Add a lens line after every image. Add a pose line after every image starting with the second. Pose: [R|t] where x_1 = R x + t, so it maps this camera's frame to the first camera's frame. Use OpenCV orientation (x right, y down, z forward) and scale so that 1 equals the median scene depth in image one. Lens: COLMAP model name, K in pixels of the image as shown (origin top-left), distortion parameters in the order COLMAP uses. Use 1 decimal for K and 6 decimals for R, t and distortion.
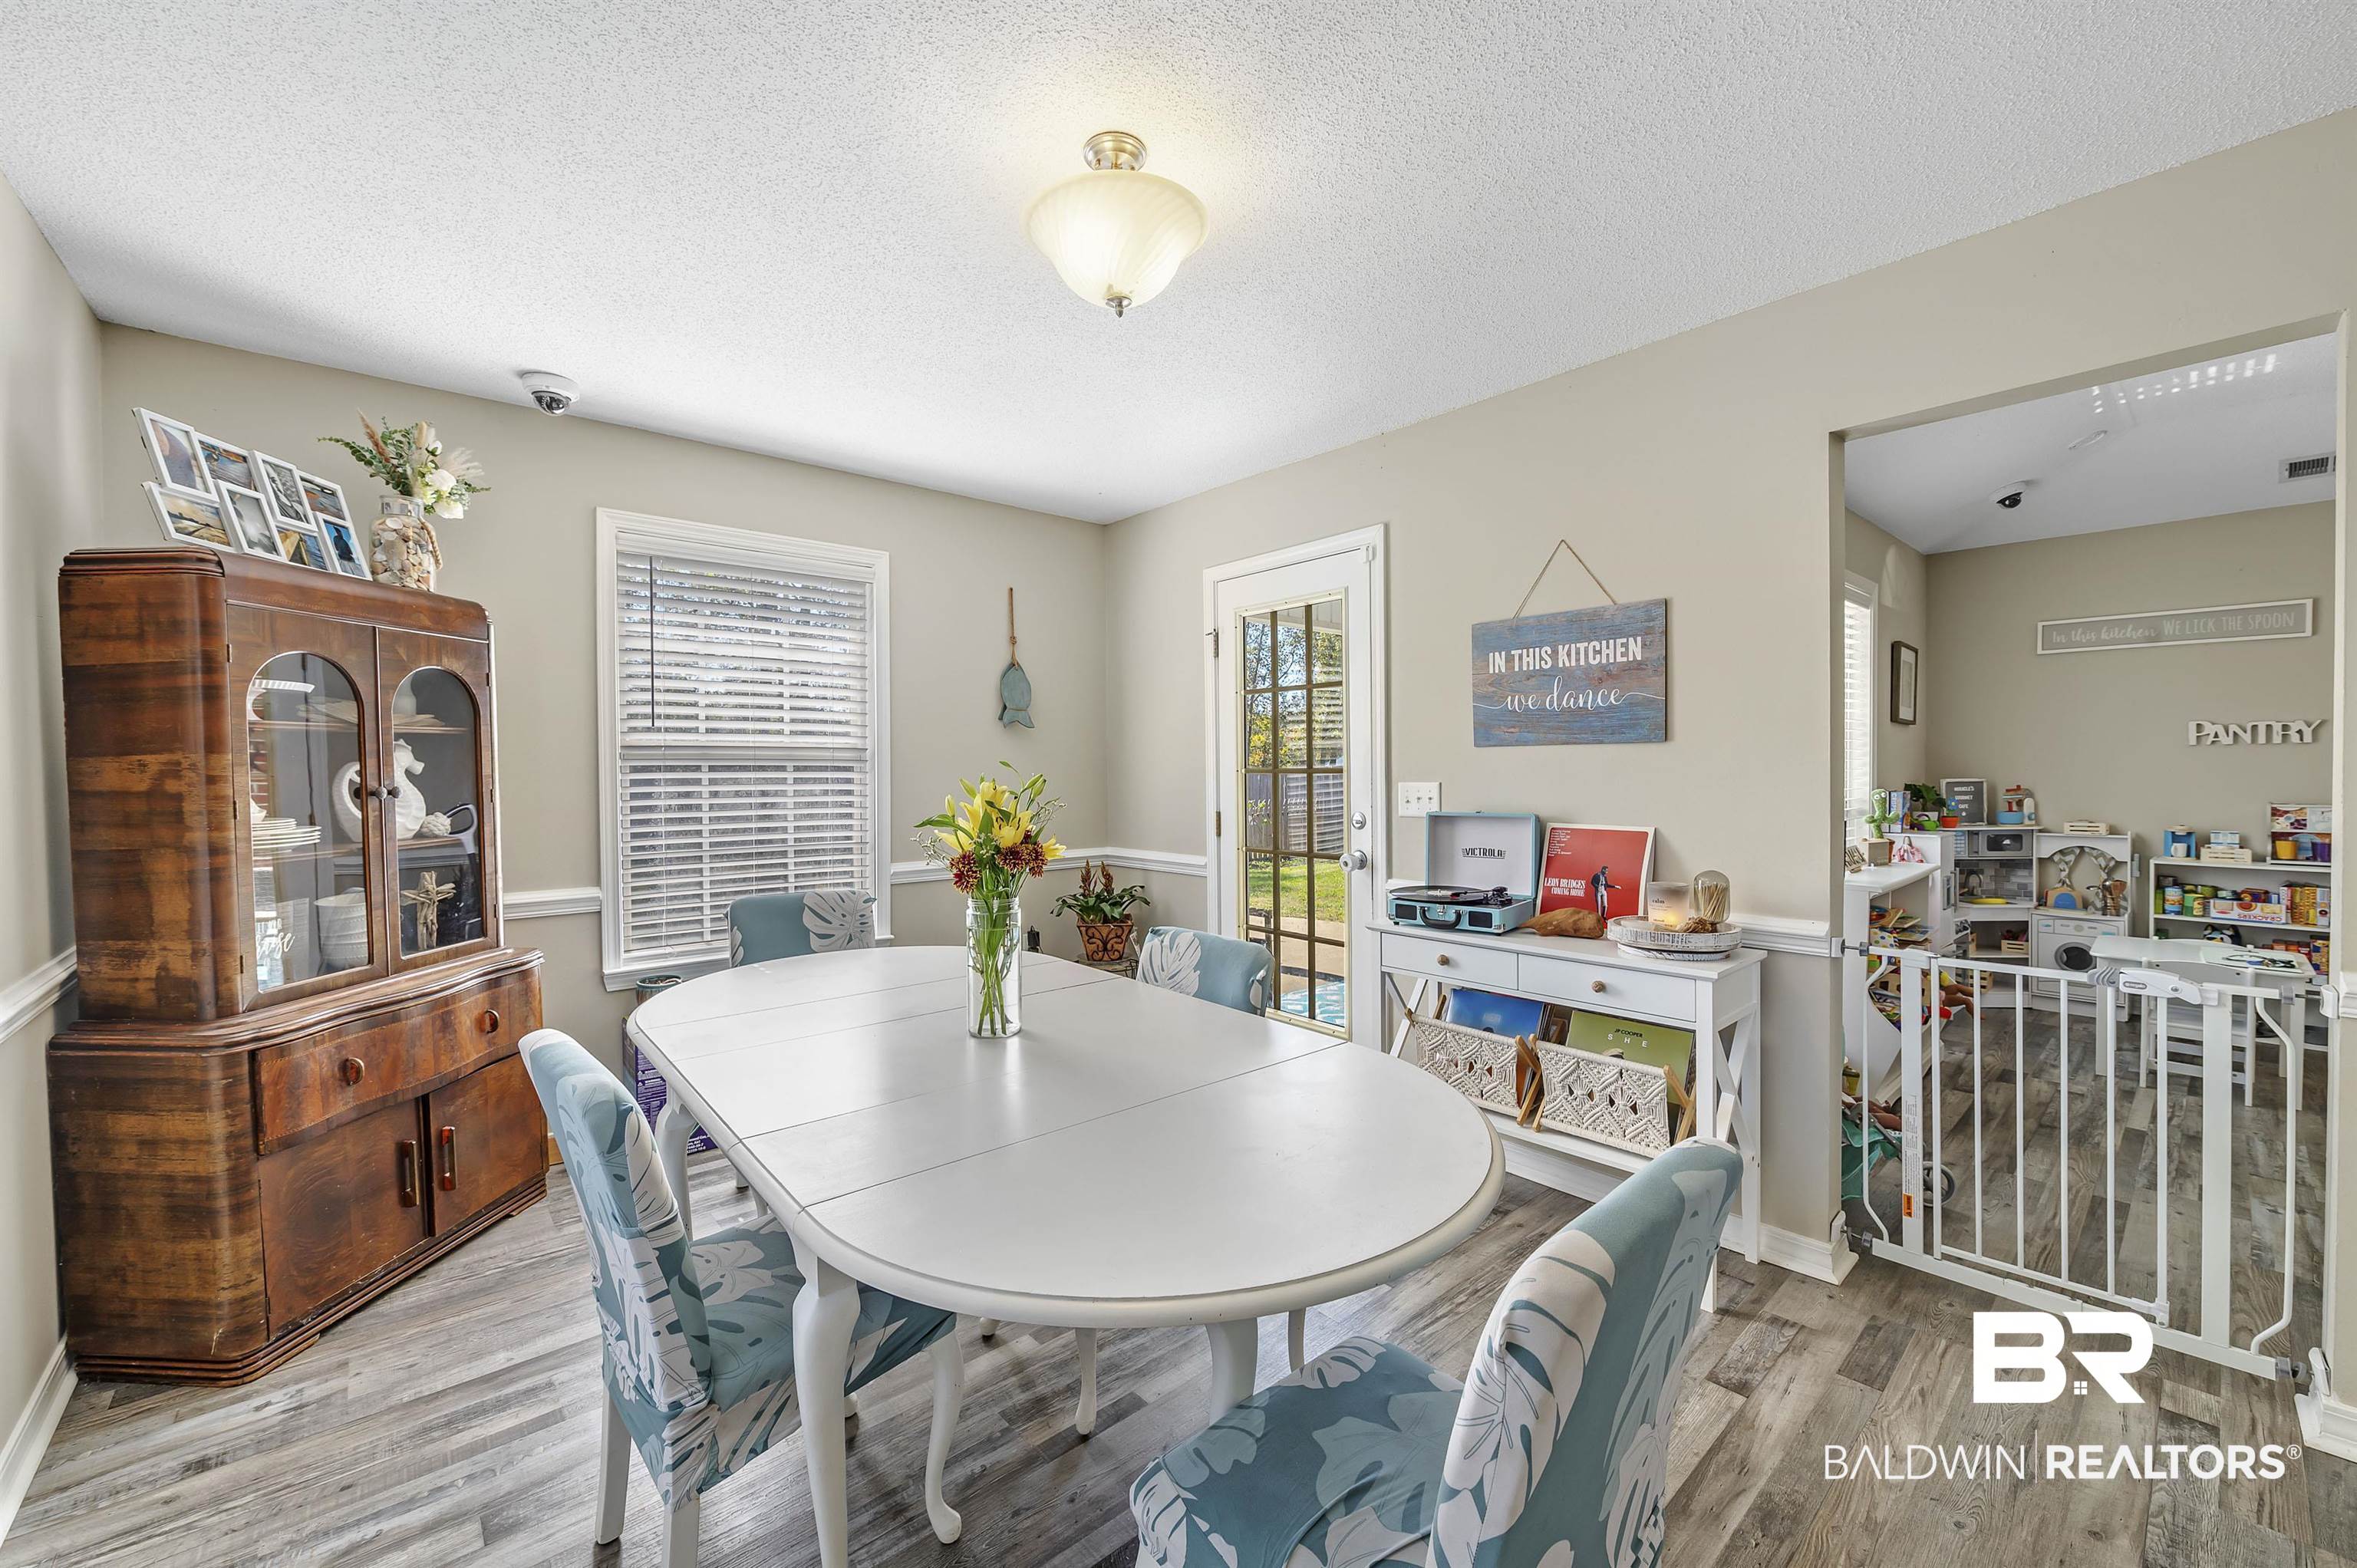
lens RADIAL K [[945.1, 0, 1178.5], [0, 945.1, 784.0], [0, 0, 1]] dist [0.000845, 0.000023]
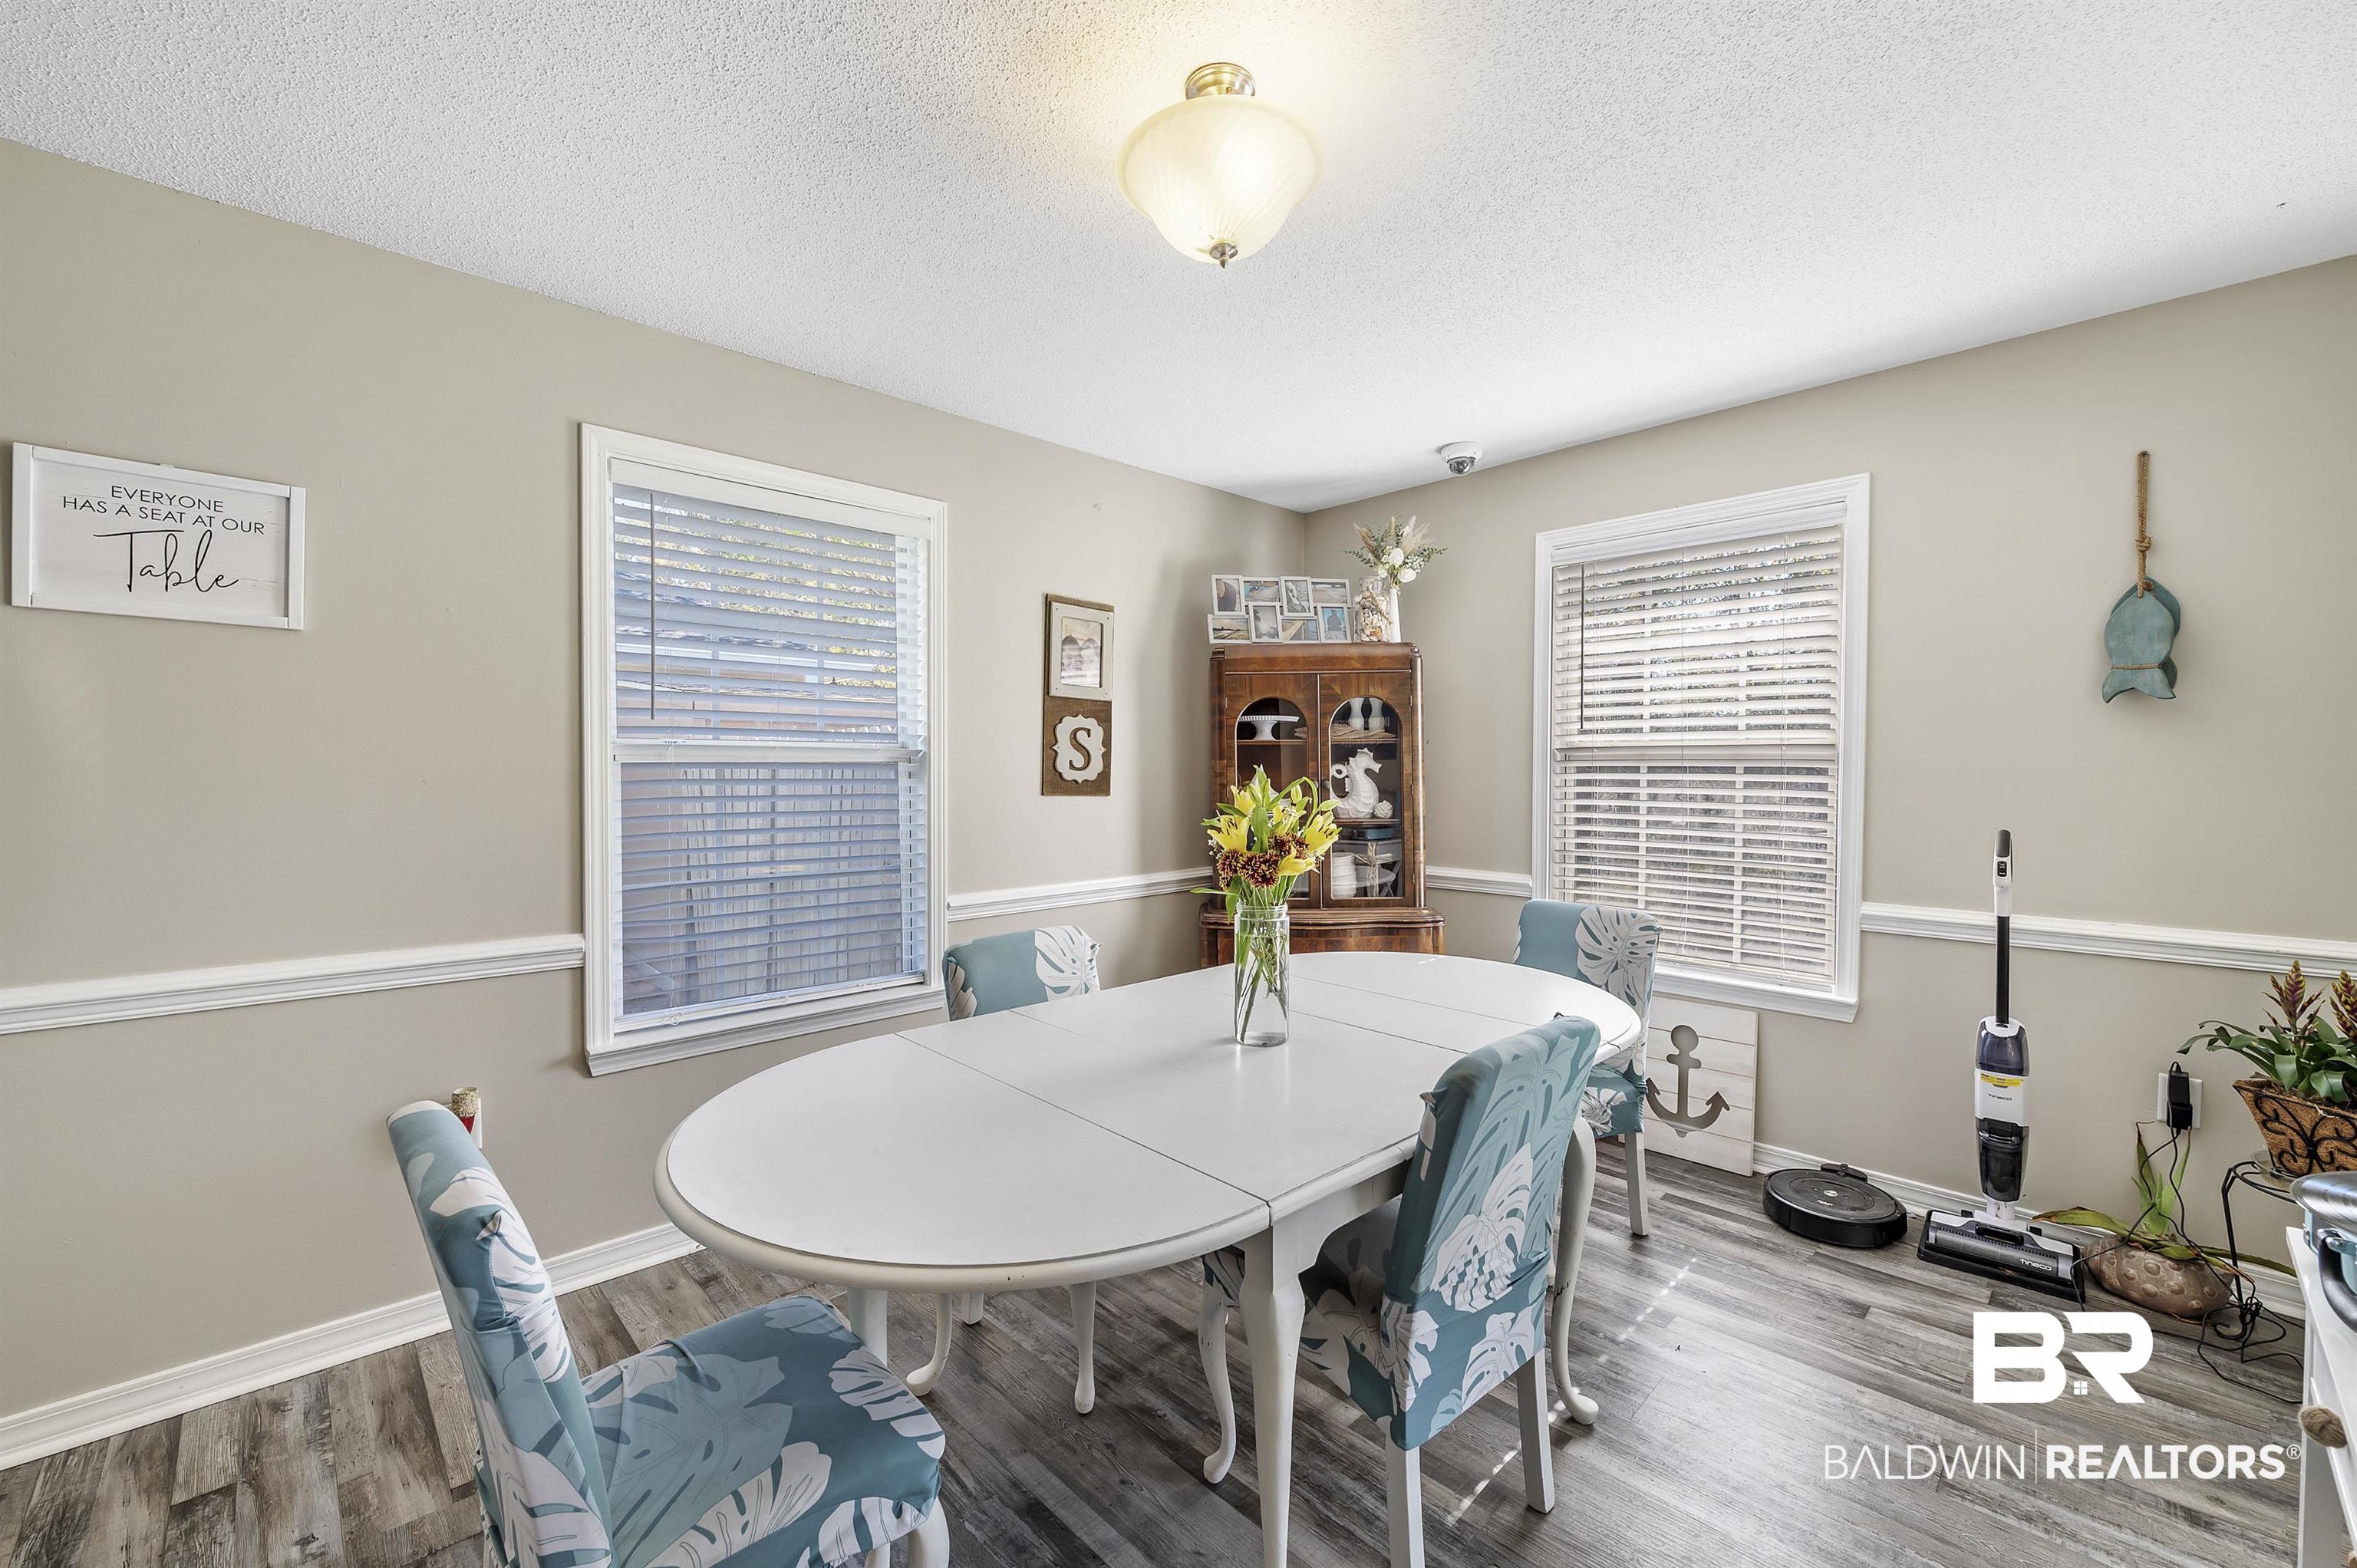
lens RADIAL K [[948.8, 0, 1178.5], [0, 948.8, 784.0], [0, 0, 1]] dist [-0.004485, -0.000376]
pose [[0.041220, 0.021716, -0.998914, 0.439420], [-0.019516, 0.999591, 0.020926, -0.012690], [0.998959, 0.018633, 0.041627, 0.486117]]
